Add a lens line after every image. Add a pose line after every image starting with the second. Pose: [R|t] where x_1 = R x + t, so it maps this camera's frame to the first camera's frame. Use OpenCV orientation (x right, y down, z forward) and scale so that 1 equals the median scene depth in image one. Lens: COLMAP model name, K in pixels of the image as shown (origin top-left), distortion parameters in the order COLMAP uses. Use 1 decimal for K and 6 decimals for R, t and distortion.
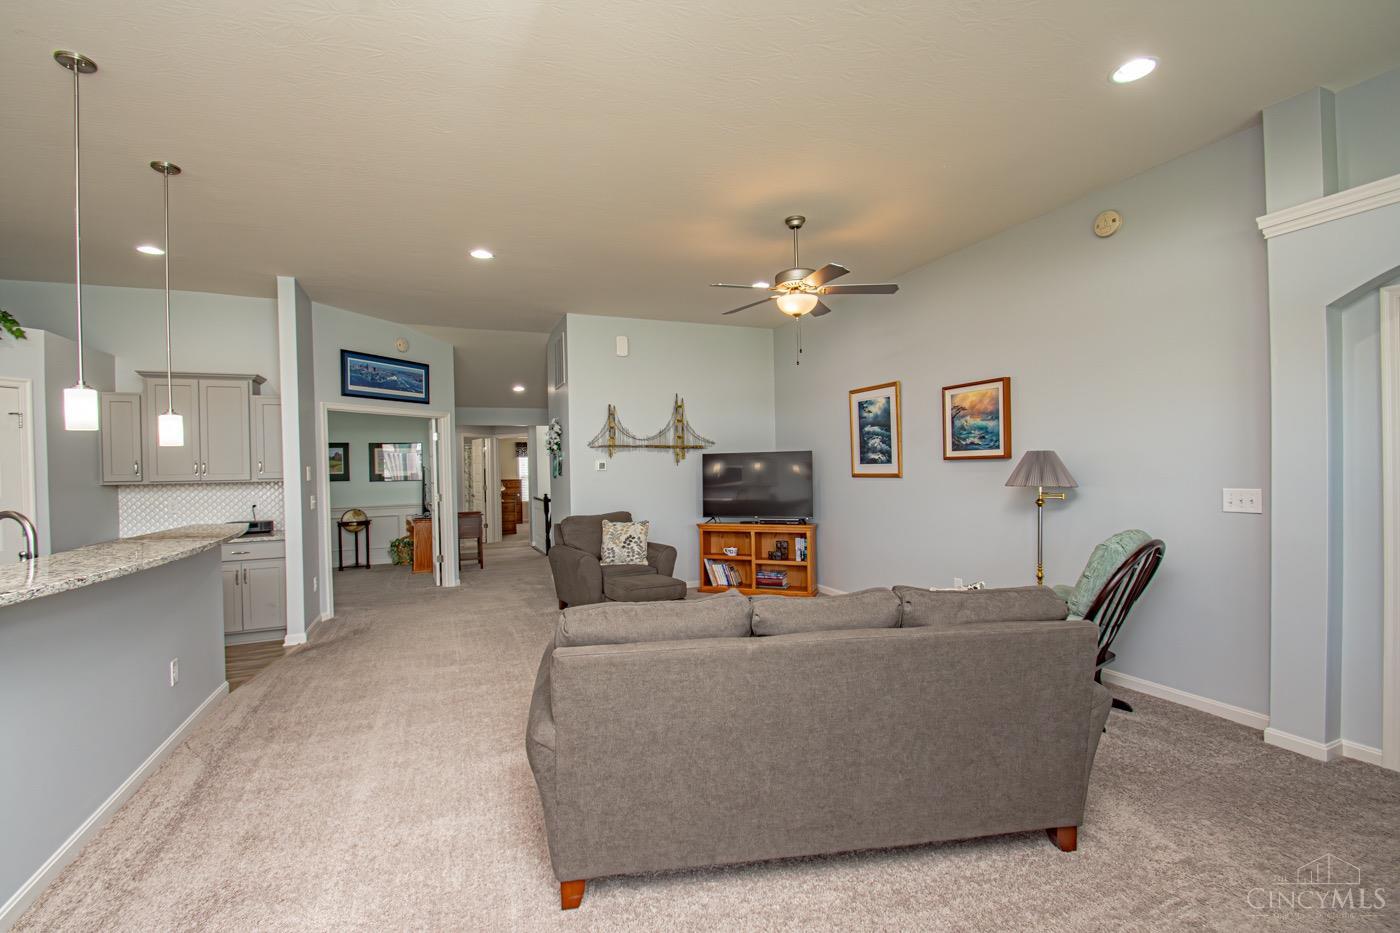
lens RADIAL K [[610.6, 0, 692.2], [0, 610.6, 461.3], [0, 0, 1]] dist [0.007585, -0.011748]
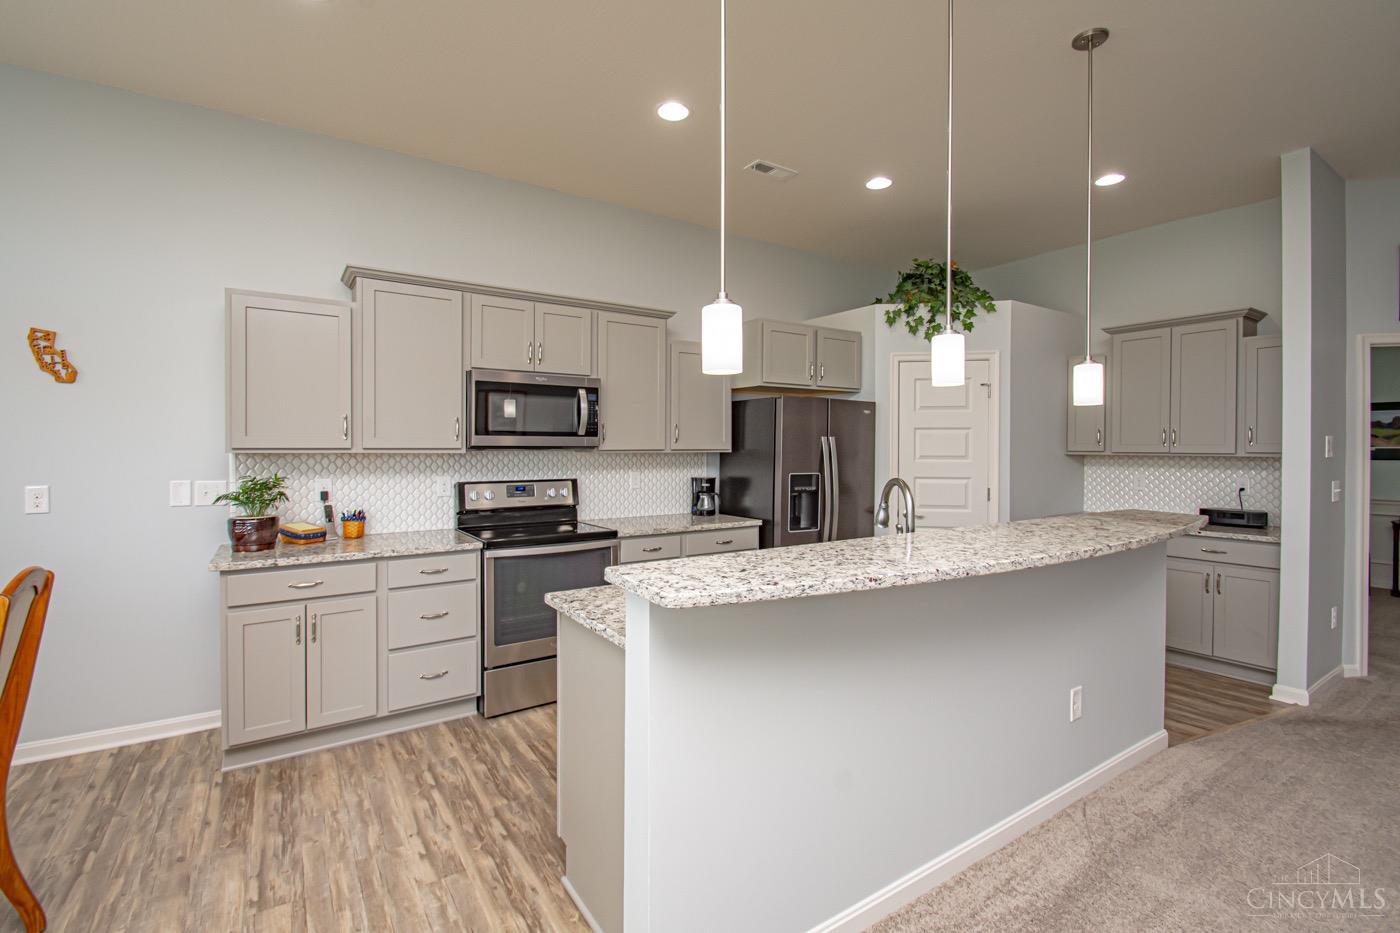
lens RADIAL K [[610.6, 0, 692.2], [0, 610.6, 461.3], [0, 0, 1]] dist [0.007585, -0.011748]
pose [[0.170417, 0.040008, -0.984560, -0.119489], [0.003632, 0.999143, 0.041229, 0.007370], [0.985365, -0.010603, 0.170126, 0.247893]]
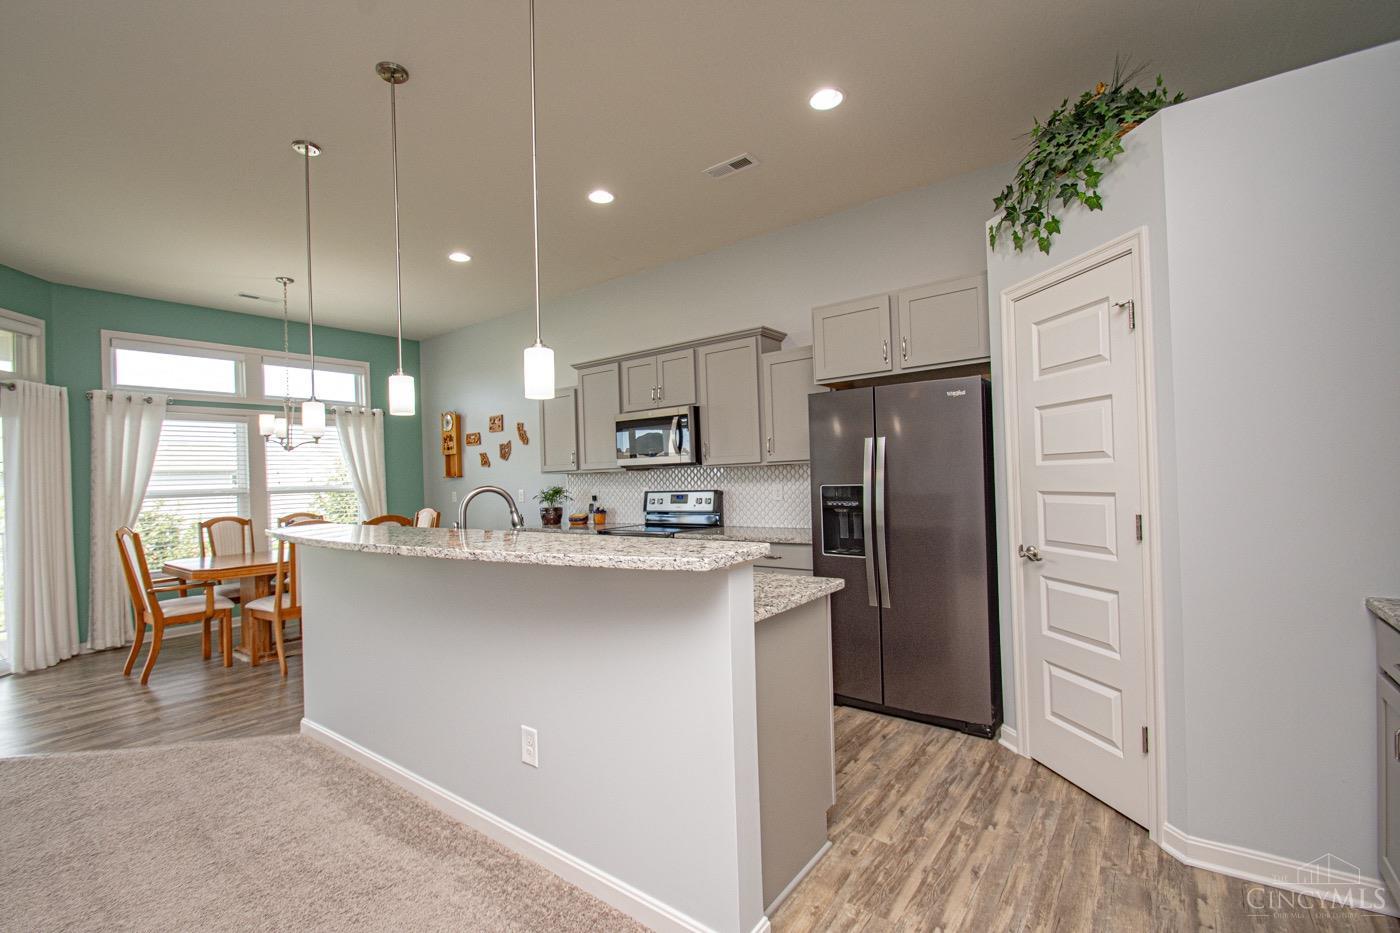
lens RADIAL K [[610.6, 0, 692.2], [0, 610.6, 461.3], [0, 0, 1]] dist [0.007585, -0.011748]
pose [[-0.869356, 0.044406, -0.492188, -0.255755], [0.059602, 0.998106, -0.015224, 0.017337], [0.490580, -0.042570, -0.870356, 0.580479]]
